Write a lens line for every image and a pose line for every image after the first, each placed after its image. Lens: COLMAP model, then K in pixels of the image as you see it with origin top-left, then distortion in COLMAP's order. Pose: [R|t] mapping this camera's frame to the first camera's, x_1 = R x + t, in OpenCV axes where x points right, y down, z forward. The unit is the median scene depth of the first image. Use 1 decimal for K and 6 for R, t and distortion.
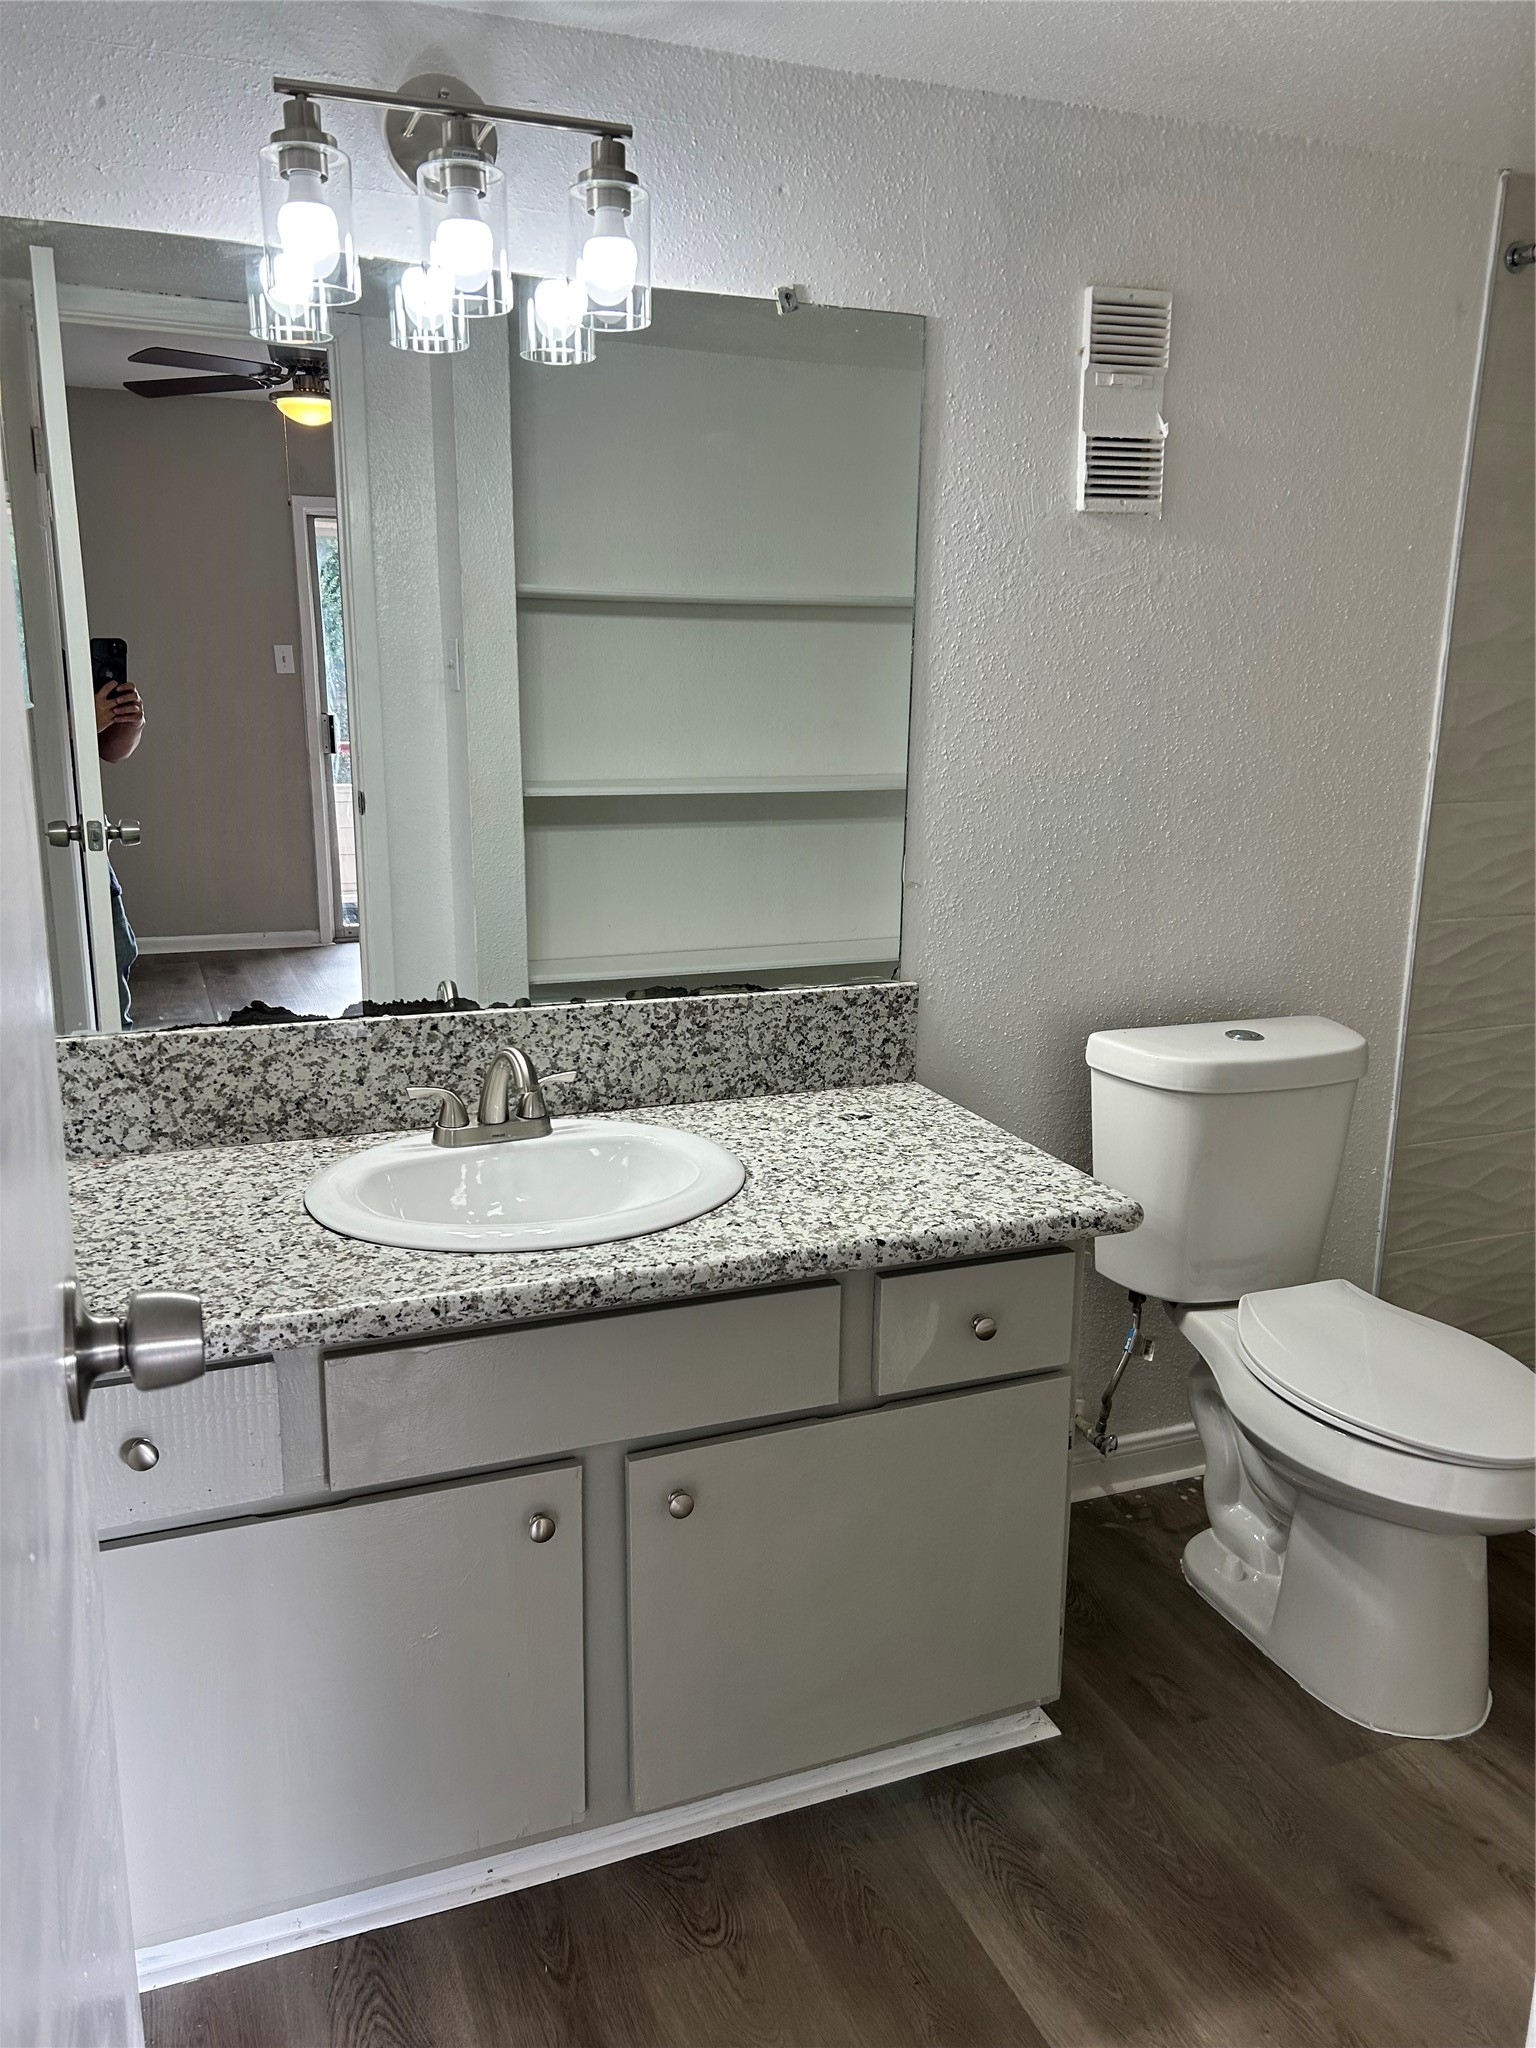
lens RADIAL K [[1514.3, 0, 761.3], [0, 1514.3, 1023.0], [0, 0, 1]] dist [0.039818, -0.023647]
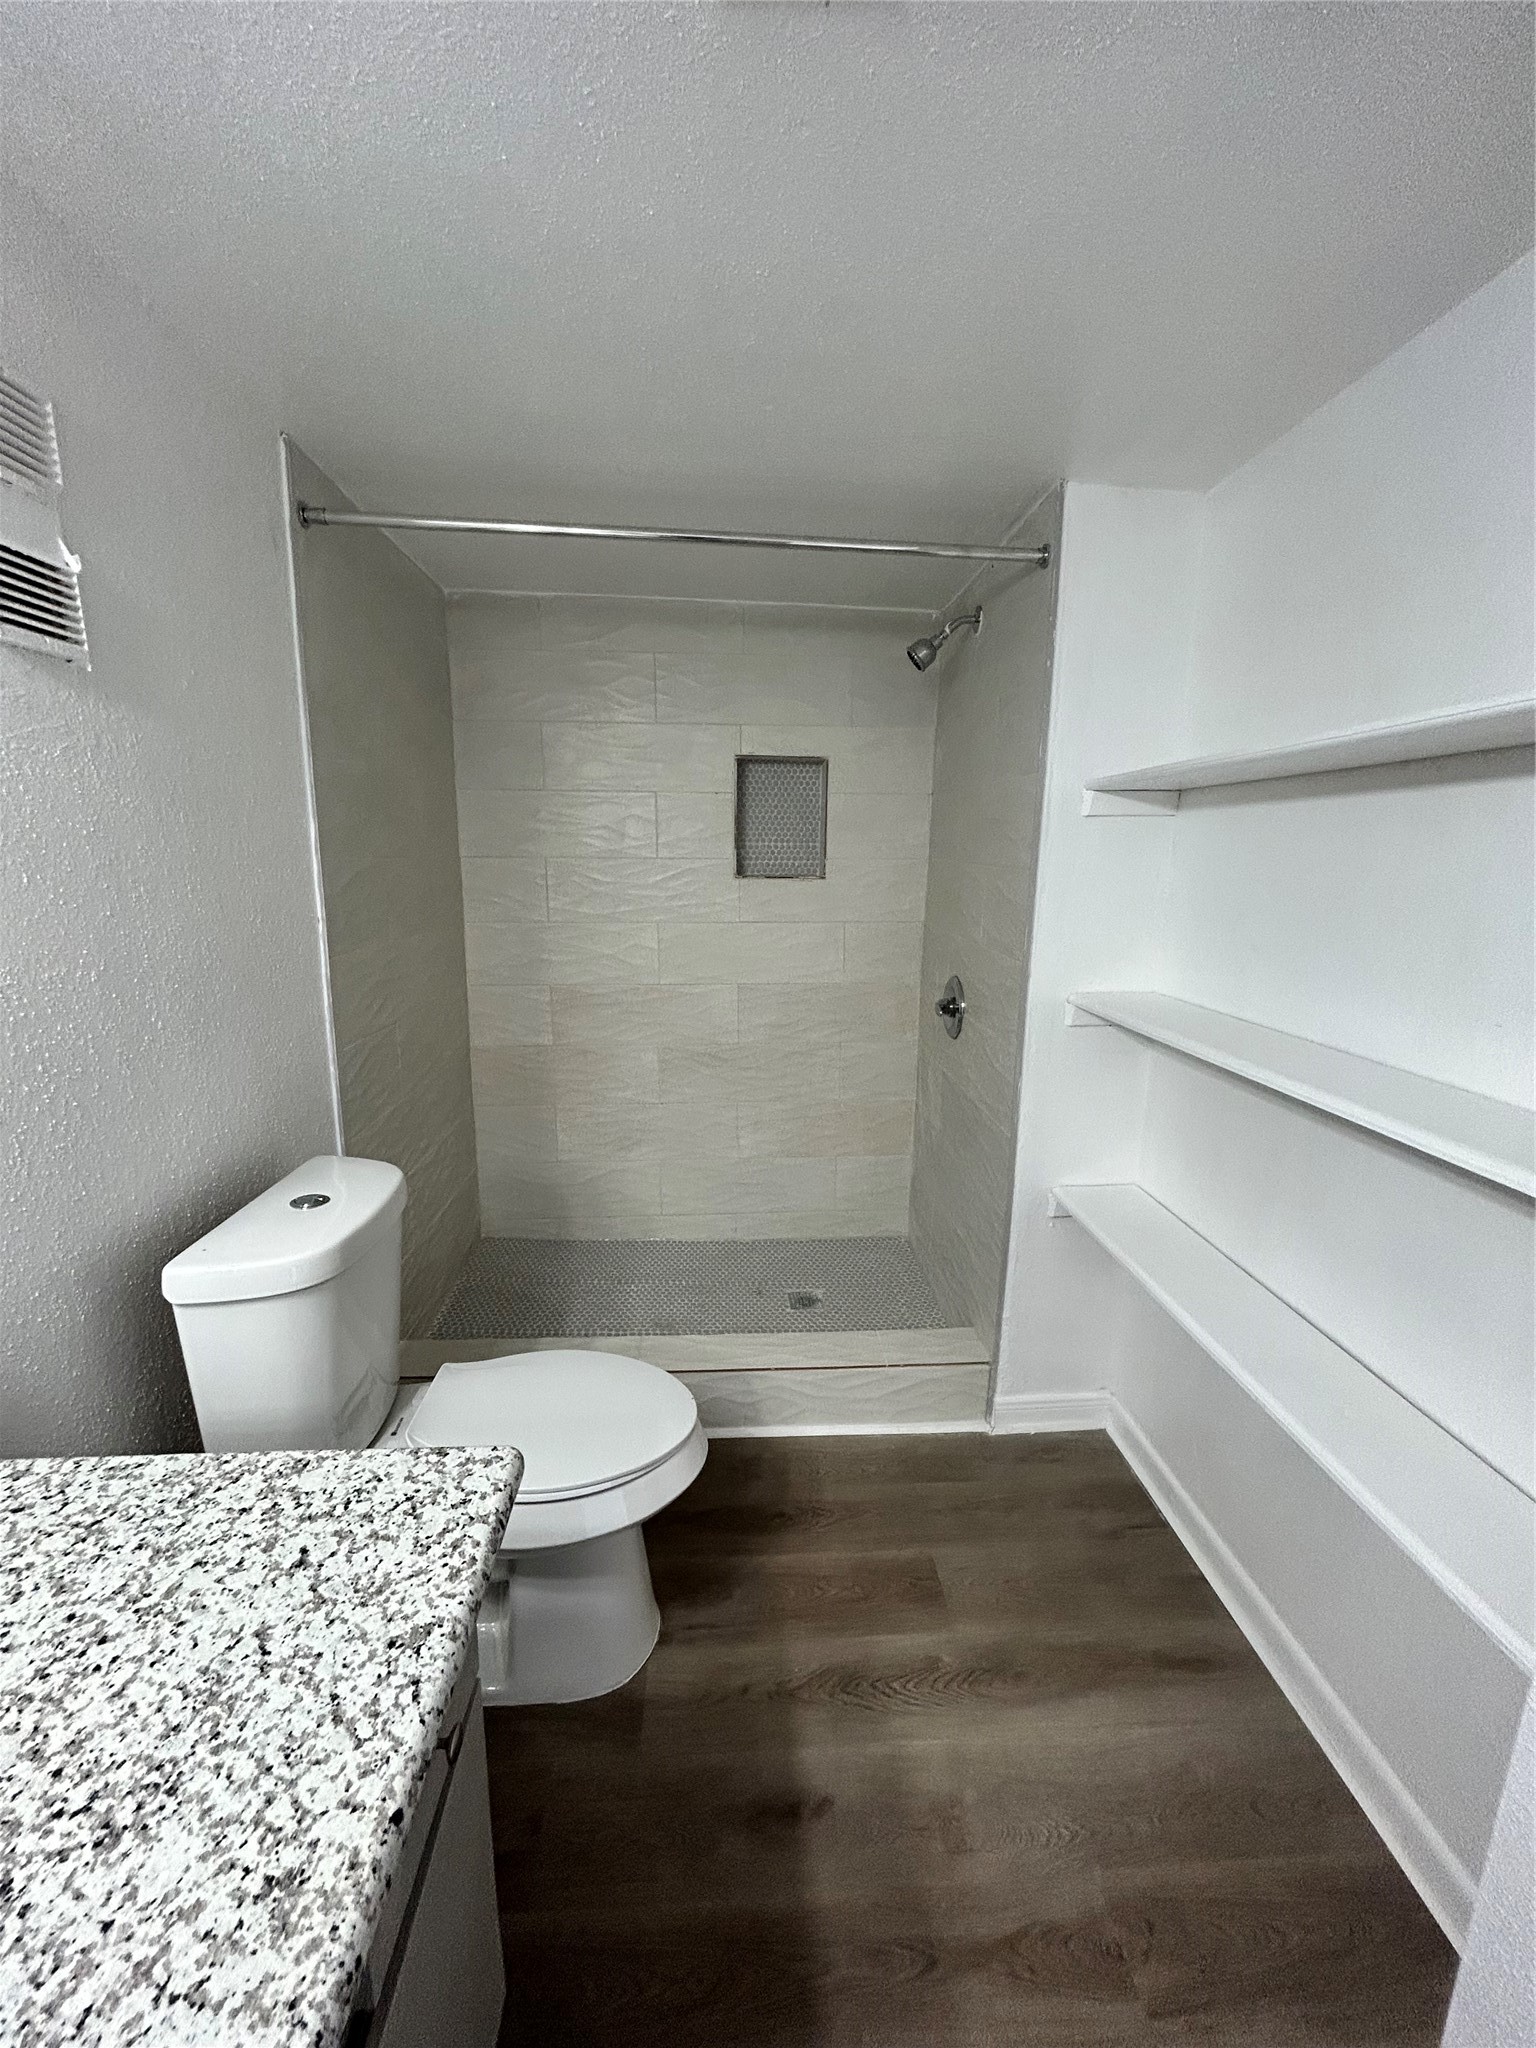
lens RADIAL K [[819.9, 0, 775.4], [0, 819.9, 1025.8], [0, 0, 1]] dist [0.002978, 0.000240]
pose [[0.312964, -0.192761, 0.929998, -0.091396], [0.202296, 0.970248, 0.133027, -0.134179], [-0.927971, 0.146502, 0.342647, 0.568184]]
